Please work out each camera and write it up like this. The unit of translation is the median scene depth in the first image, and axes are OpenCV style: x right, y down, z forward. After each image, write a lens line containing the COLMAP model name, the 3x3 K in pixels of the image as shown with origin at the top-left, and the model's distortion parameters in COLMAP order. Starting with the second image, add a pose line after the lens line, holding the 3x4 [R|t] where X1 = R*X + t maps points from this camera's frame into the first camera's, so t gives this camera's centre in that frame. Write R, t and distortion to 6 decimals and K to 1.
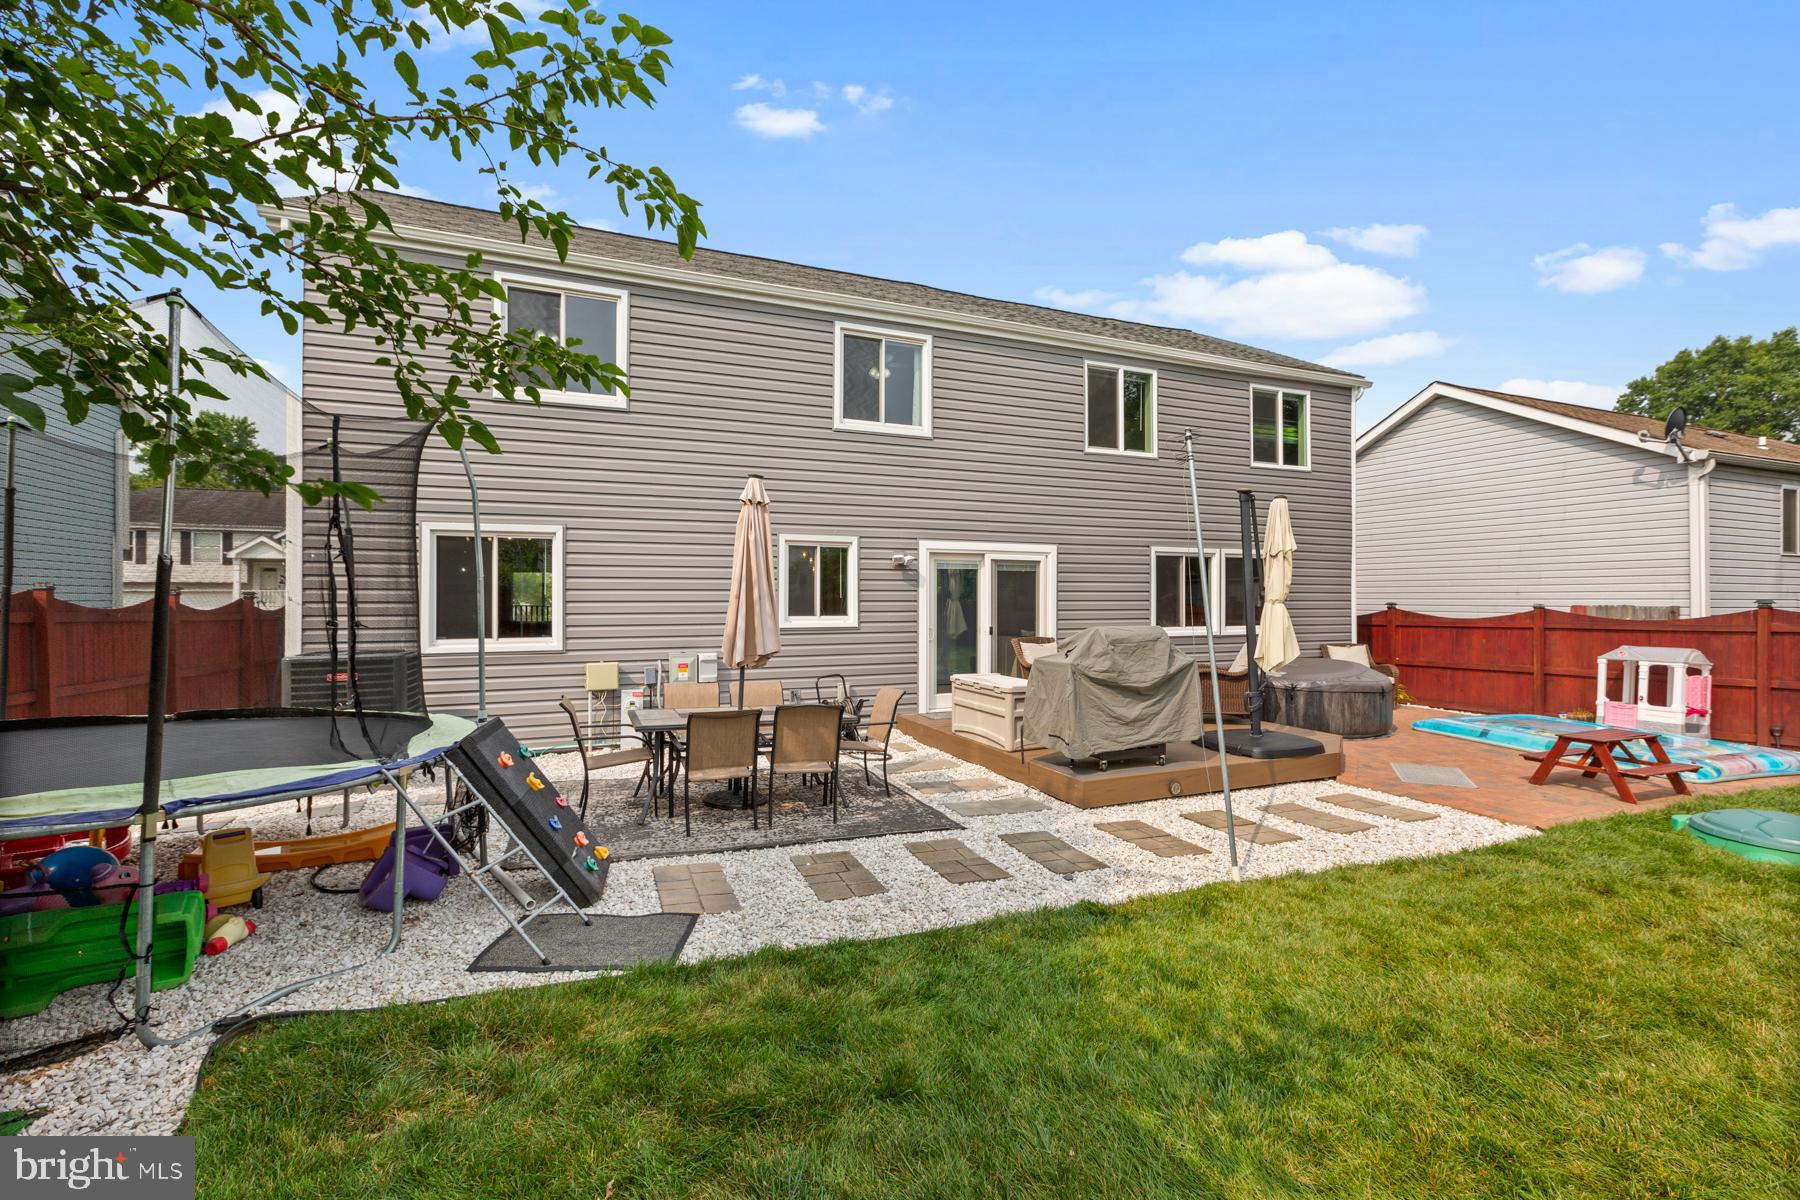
lens RADIAL K [[805.5, 0, 903.7], [0, 805.5, 588.7], [0, 0, 1]] dist [0.001067, 0.000126]
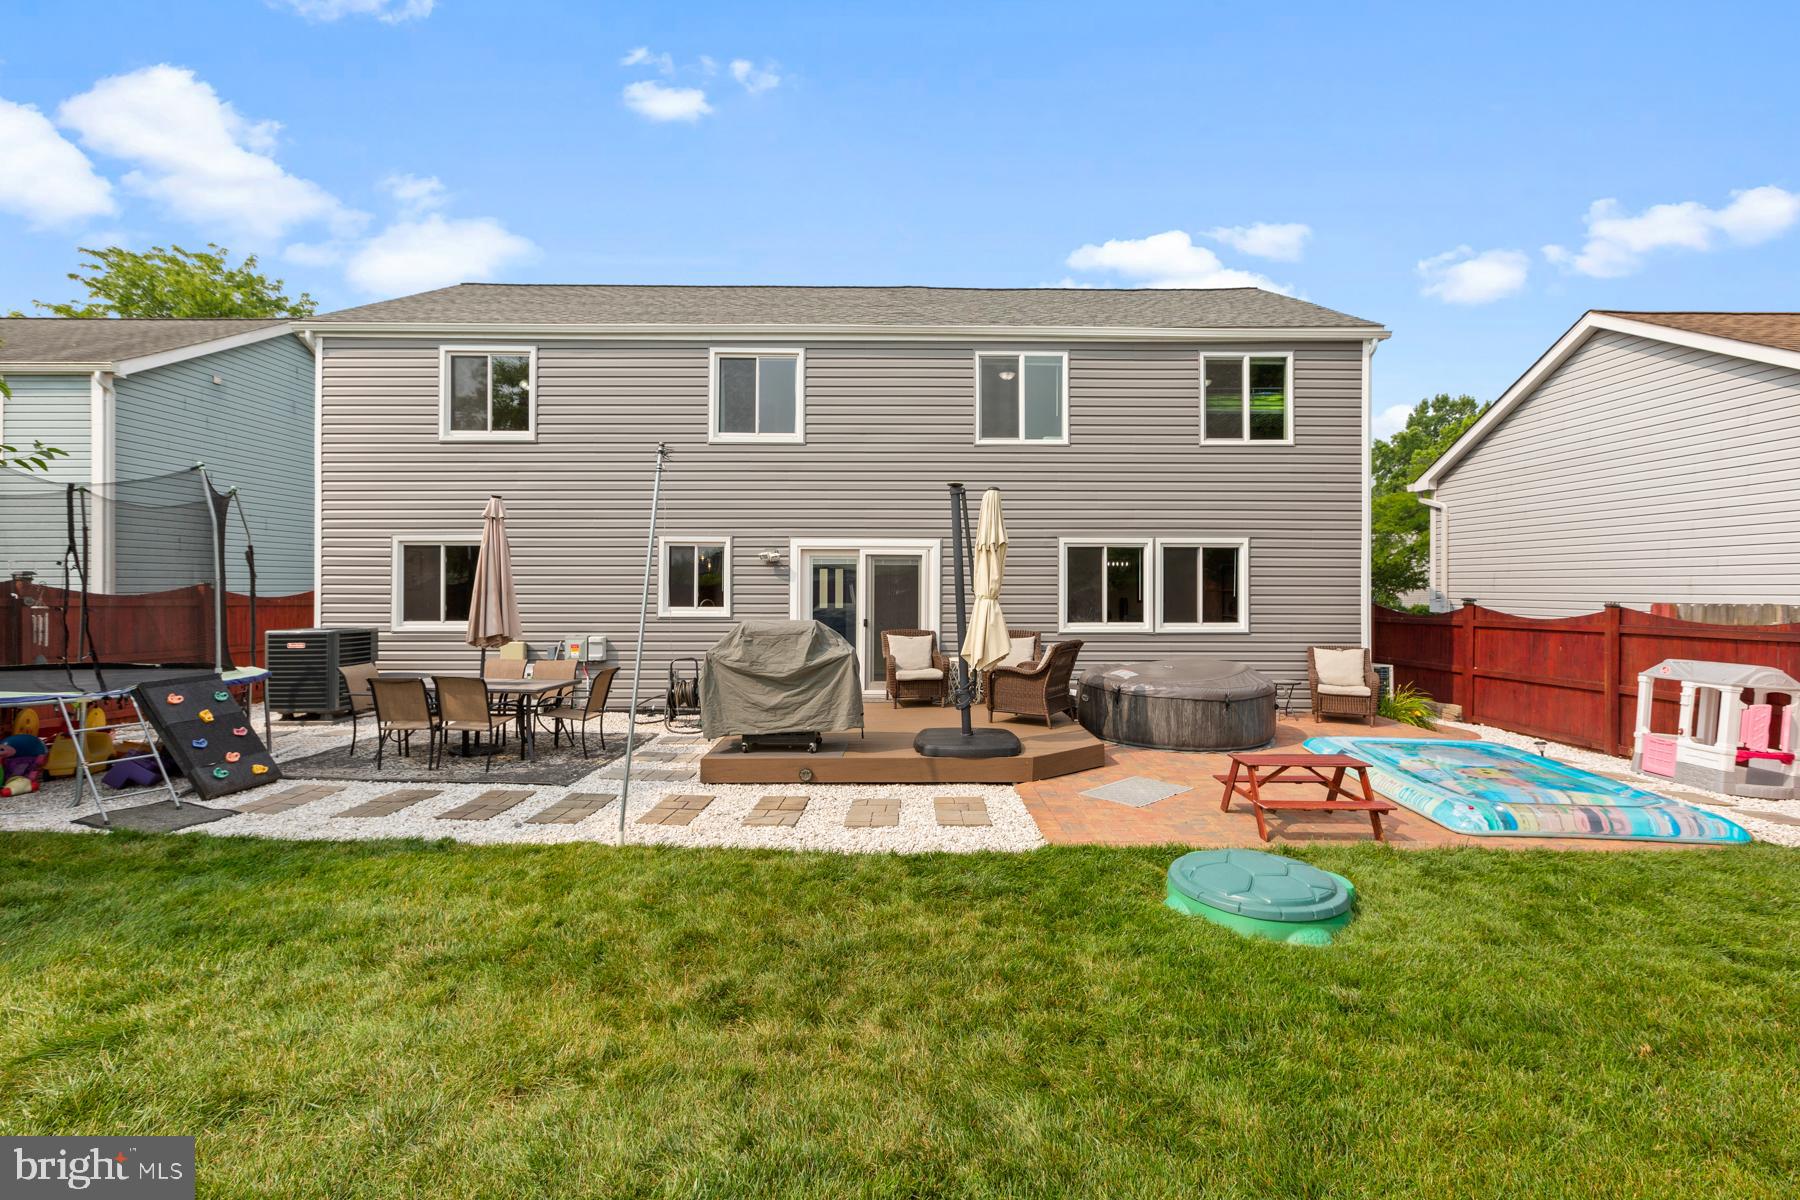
lens RADIAL K [[805.5, 0, 903.7], [0, 805.5, 588.7], [0, 0, 1]] dist [0.001067, 0.000126]
pose [[0.919552, 0.002297, -0.392962, 0.567178], [0.002913, 0.999916, 0.012660, -0.005200], [0.392958, -0.012786, 0.919468, 0.054672]]
